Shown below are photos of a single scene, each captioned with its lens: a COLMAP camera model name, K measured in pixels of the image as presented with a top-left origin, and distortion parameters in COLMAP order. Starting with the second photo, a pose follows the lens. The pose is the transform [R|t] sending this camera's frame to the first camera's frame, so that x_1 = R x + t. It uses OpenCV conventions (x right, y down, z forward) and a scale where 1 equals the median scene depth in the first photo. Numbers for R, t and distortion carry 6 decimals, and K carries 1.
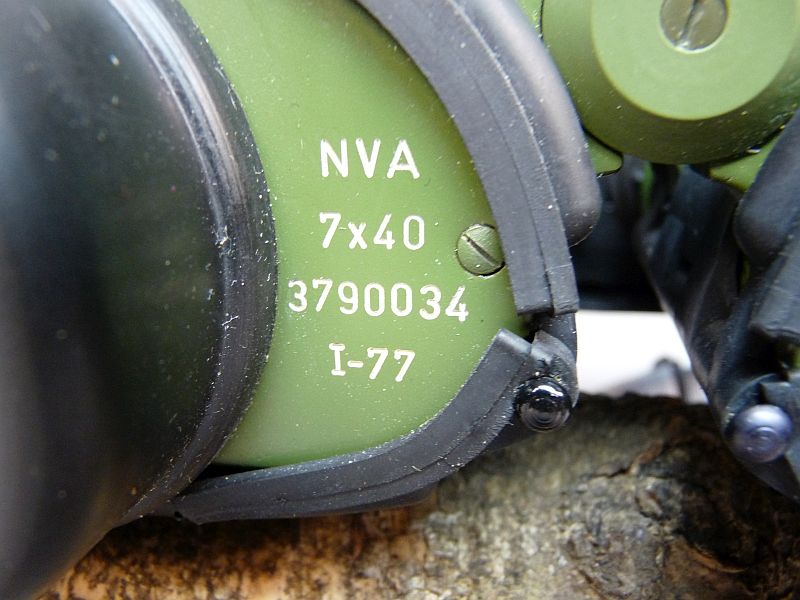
lens RADIAL K [[628.7, 0, 401.3], [0, 628.7, 295.9], [0, 0, 1]] dist [-0.059279, 0.002578]
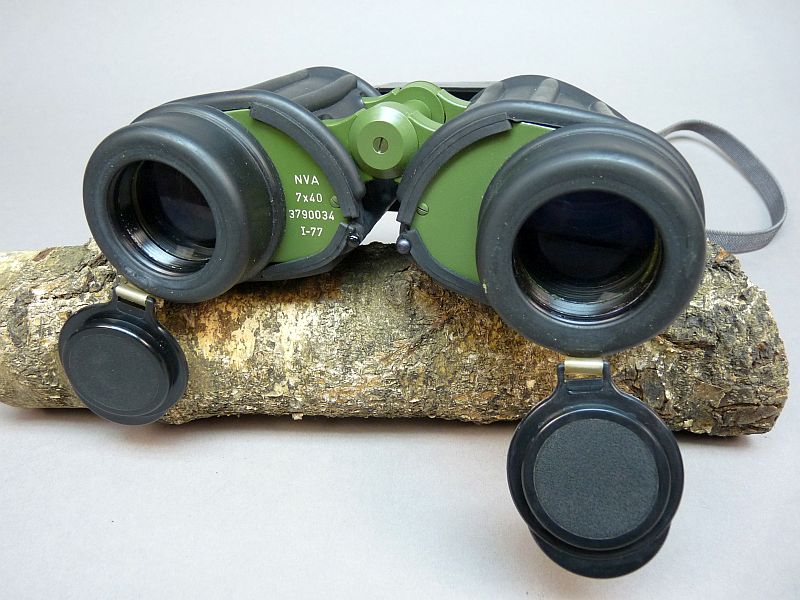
lens RADIAL K [[628.7, 0, 401.2], [0, 628.7, 299.0], [0, 0, 1]] dist [-0.059279, 0.002578]
pose [[0.998286, -0.008539, -0.057889, 0.735728], [0.018240, 0.985413, 0.169200, -0.126899], [0.055600, -0.169966, 0.983880, -2.879208]]
